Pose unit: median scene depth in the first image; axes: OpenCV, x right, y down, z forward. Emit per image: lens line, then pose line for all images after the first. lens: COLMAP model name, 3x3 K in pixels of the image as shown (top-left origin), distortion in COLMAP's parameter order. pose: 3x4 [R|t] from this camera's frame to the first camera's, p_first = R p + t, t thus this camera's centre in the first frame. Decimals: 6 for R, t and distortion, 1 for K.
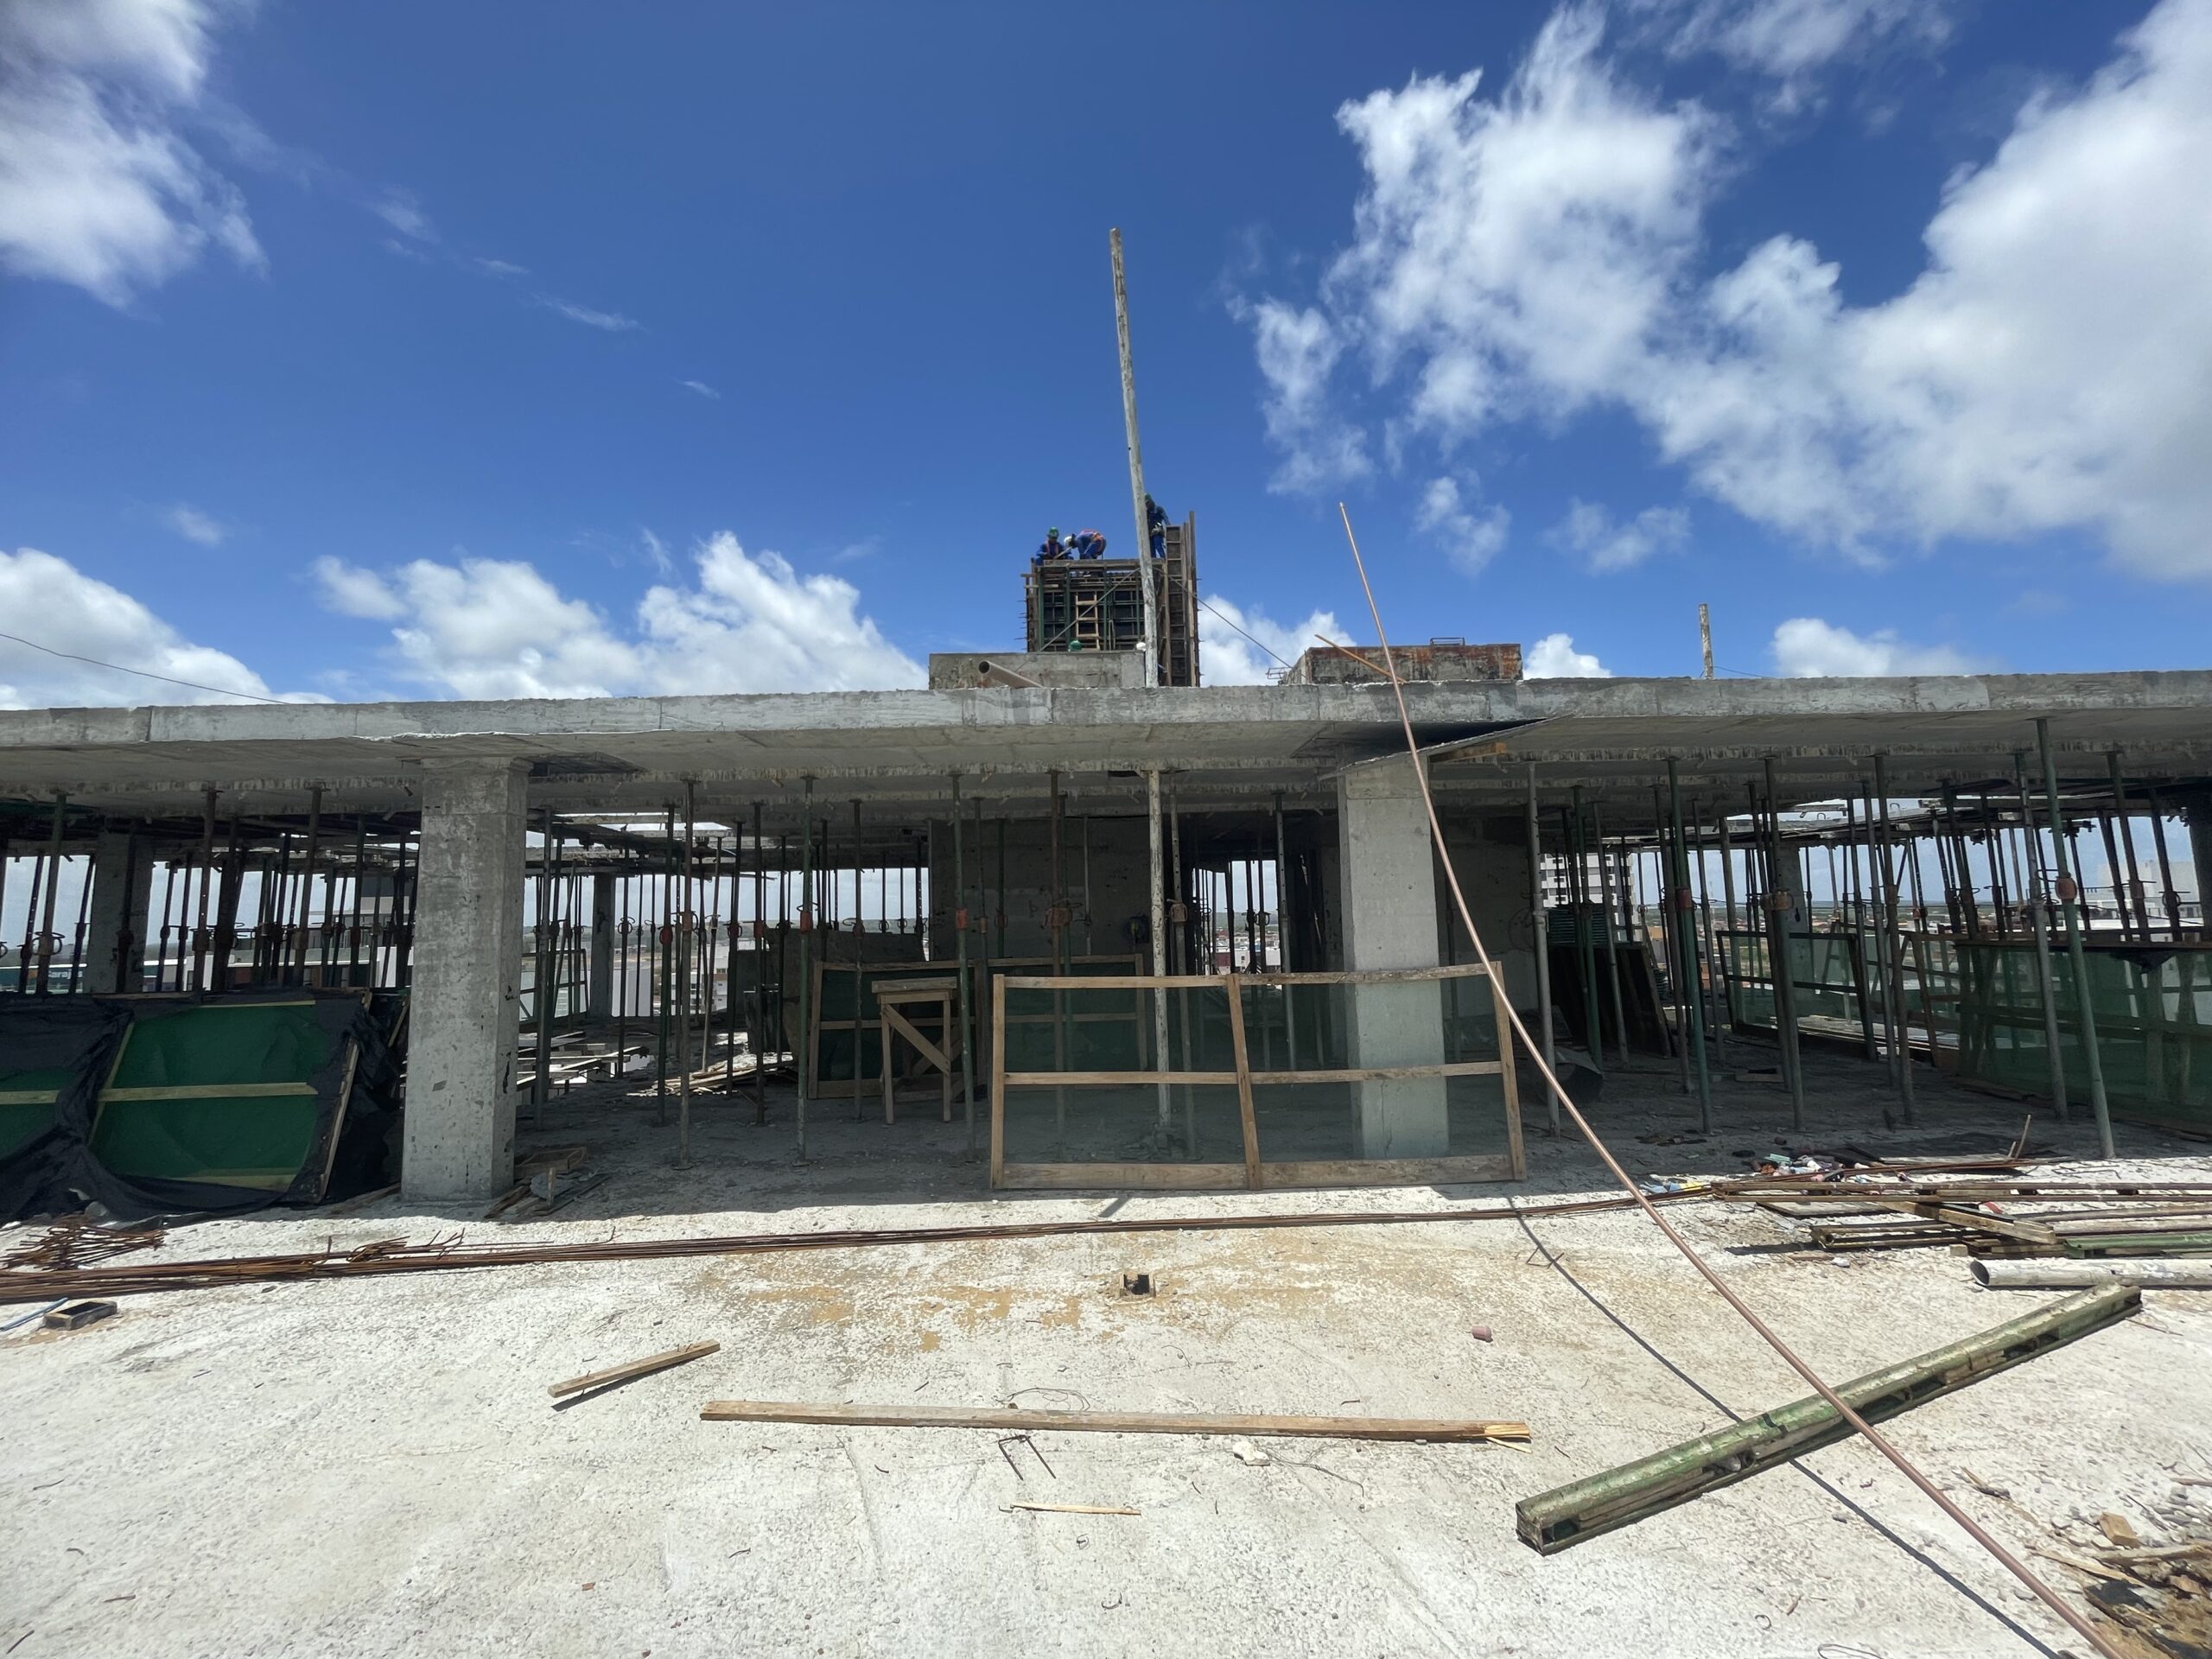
lens RADIAL K [[897.4, 0, 1106.0], [0, 897.4, 829.5], [0, 0, 1]] dist [-0.001995, -0.000431]
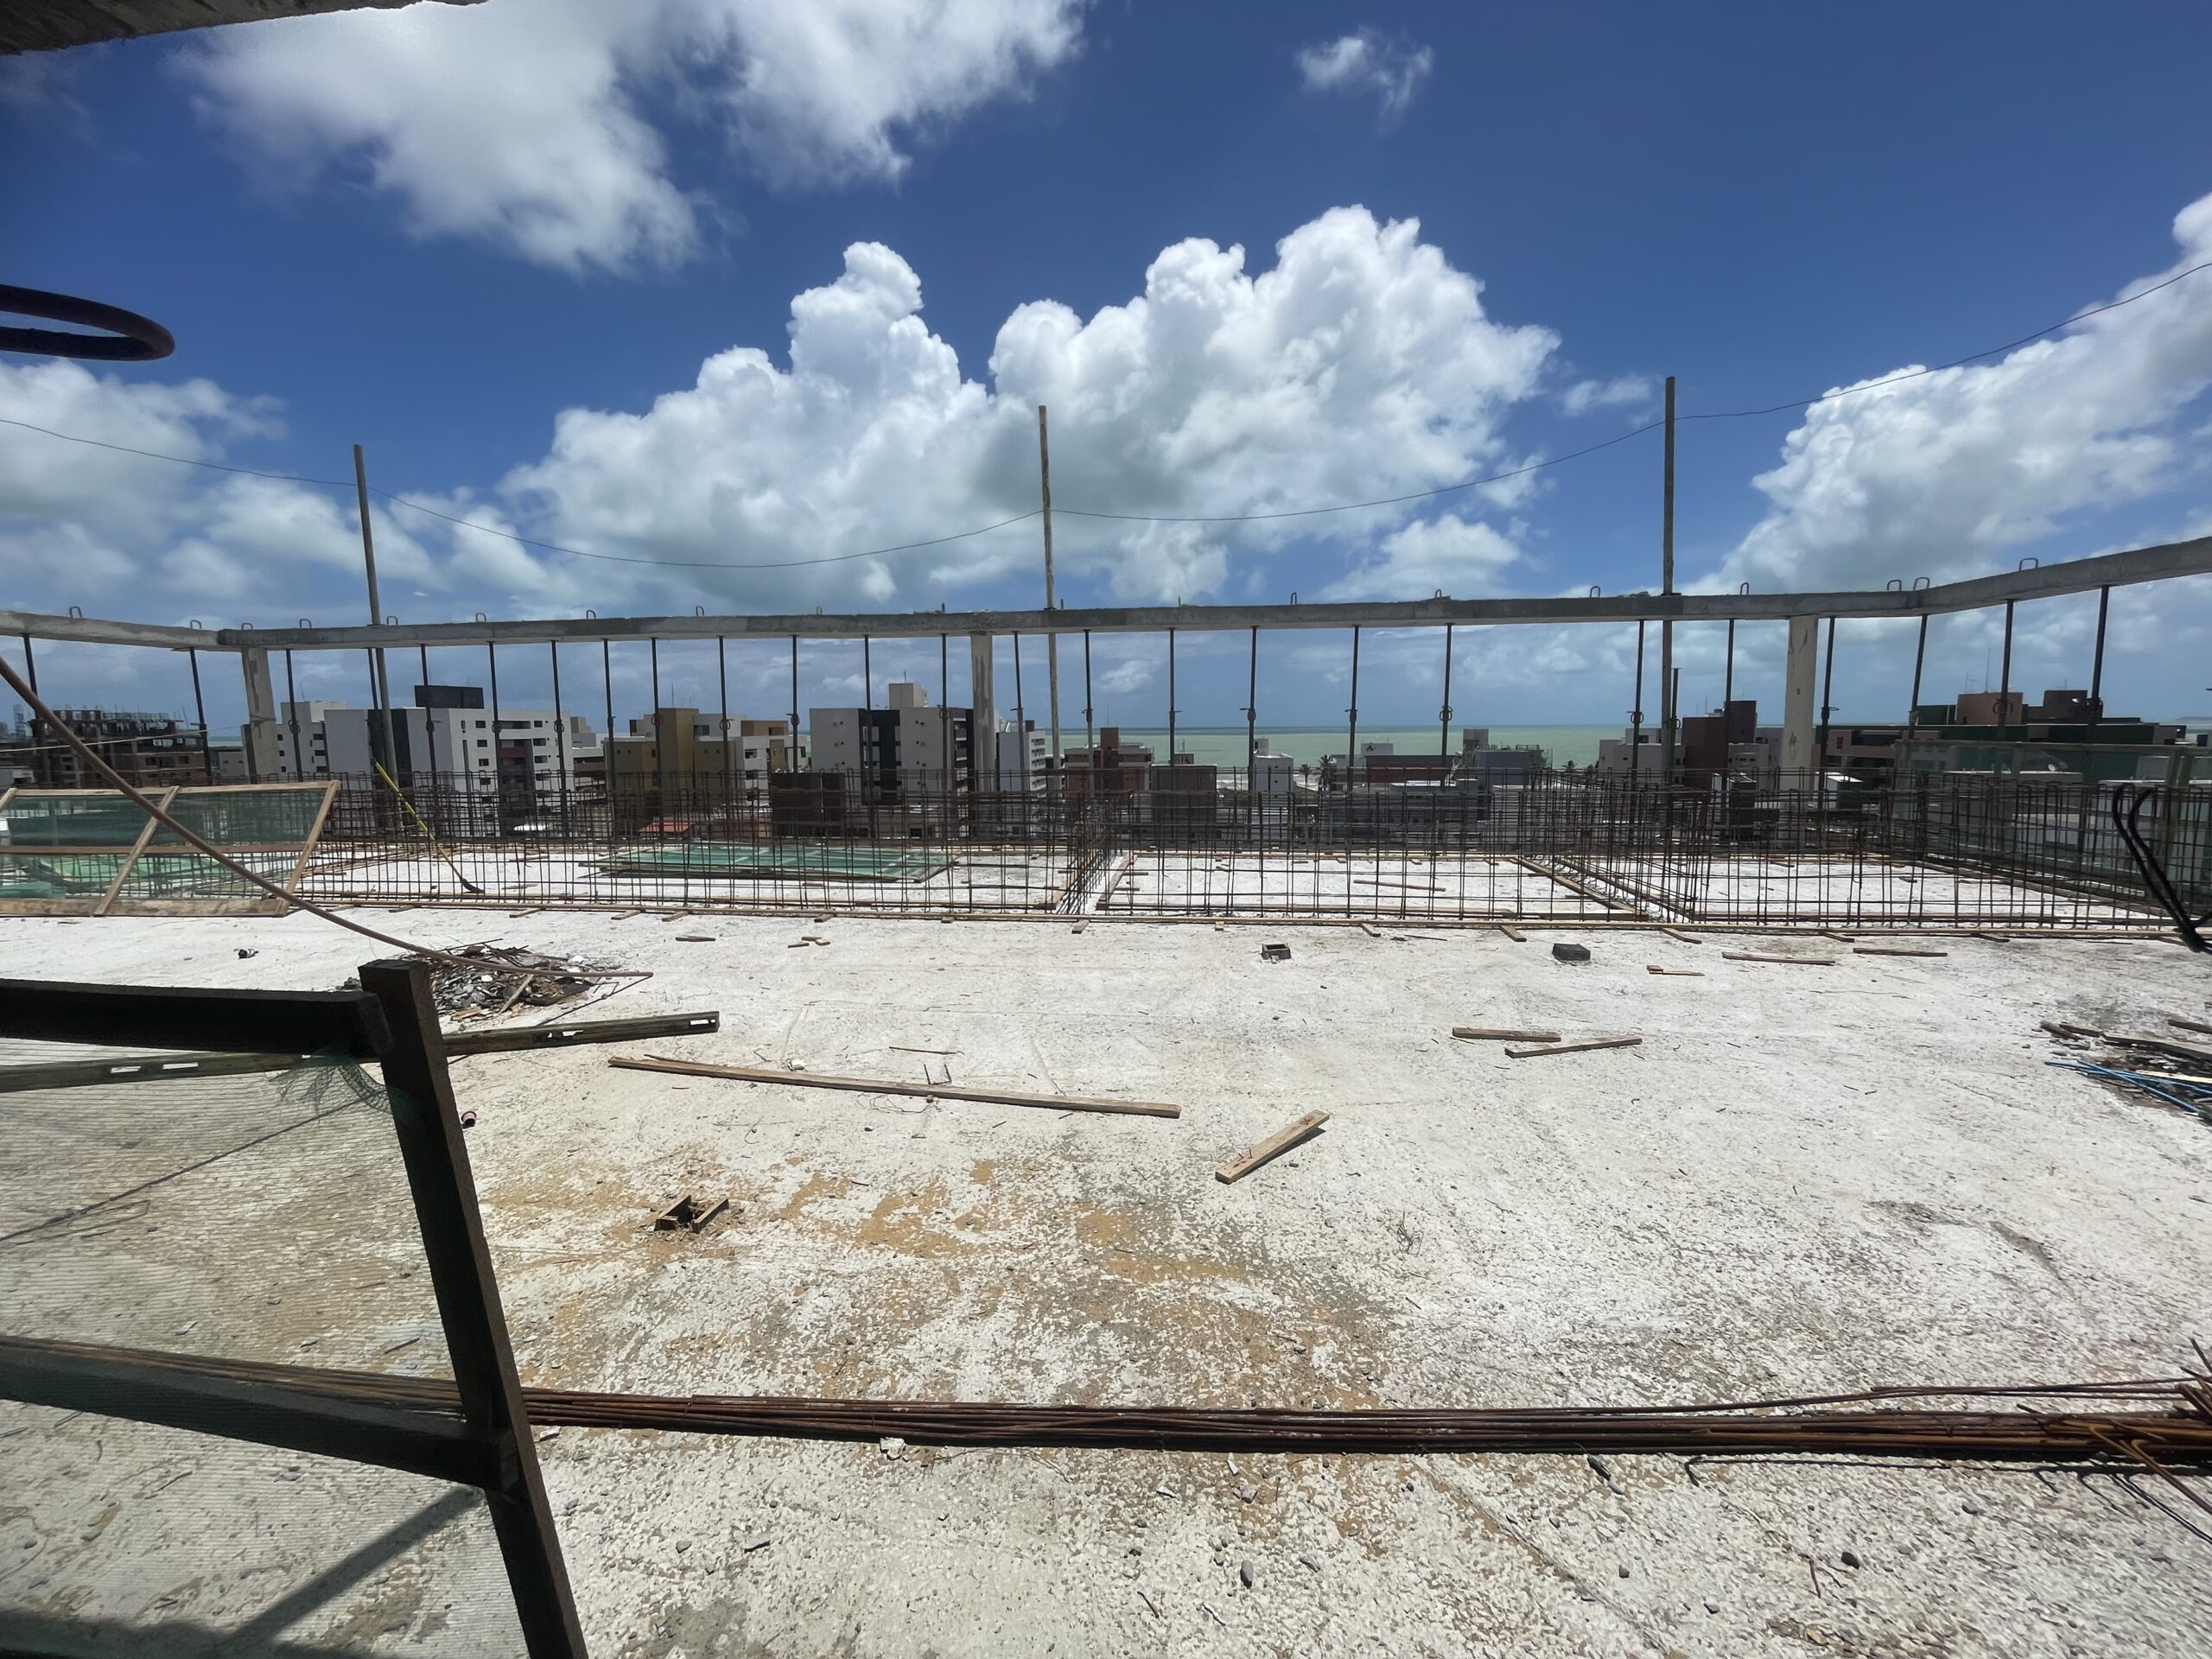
lens RADIAL K [[889.8, 0, 1111.4], [0, 889.8, 829.7], [0, 0, 1]] dist [-0.003243, 0.000115]
pose [[-0.989769, 0.016982, 0.141664, -0.548602], [0.019070, 0.999728, 0.013394, 0.266028], [-0.141398, 0.015958, -0.989824, 2.241774]]
